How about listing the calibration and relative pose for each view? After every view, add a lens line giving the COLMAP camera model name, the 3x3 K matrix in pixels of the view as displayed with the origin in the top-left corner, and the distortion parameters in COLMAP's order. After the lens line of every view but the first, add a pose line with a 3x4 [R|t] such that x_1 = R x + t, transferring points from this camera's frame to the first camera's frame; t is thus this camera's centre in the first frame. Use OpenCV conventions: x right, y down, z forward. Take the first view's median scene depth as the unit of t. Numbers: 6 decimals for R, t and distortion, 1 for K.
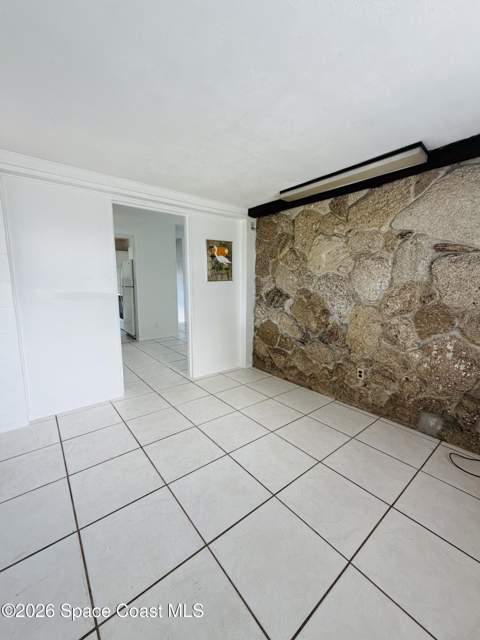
lens RADIAL K [[256.1, 0, 240.2], [0, 256.1, 320.4], [0, 0, 1]] dist [-0.002193, 0.000529]
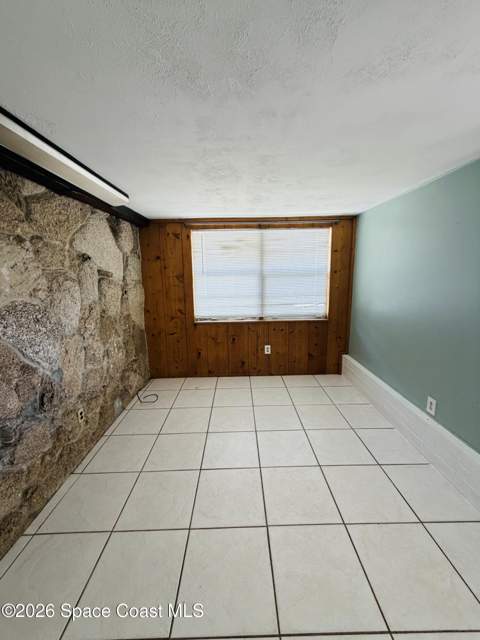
lens RADIAL K [[256.1, 0, 240.1], [0, 256.1, 321.6], [0, 0, 1]] dist [-0.002193, 0.000529]
pose [[-0.786045, -0.111870, 0.607962, -0.417191], [0.103039, 0.946019, 0.307296, -0.286752], [-0.609521, 0.304192, -0.732087, 1.211744]]
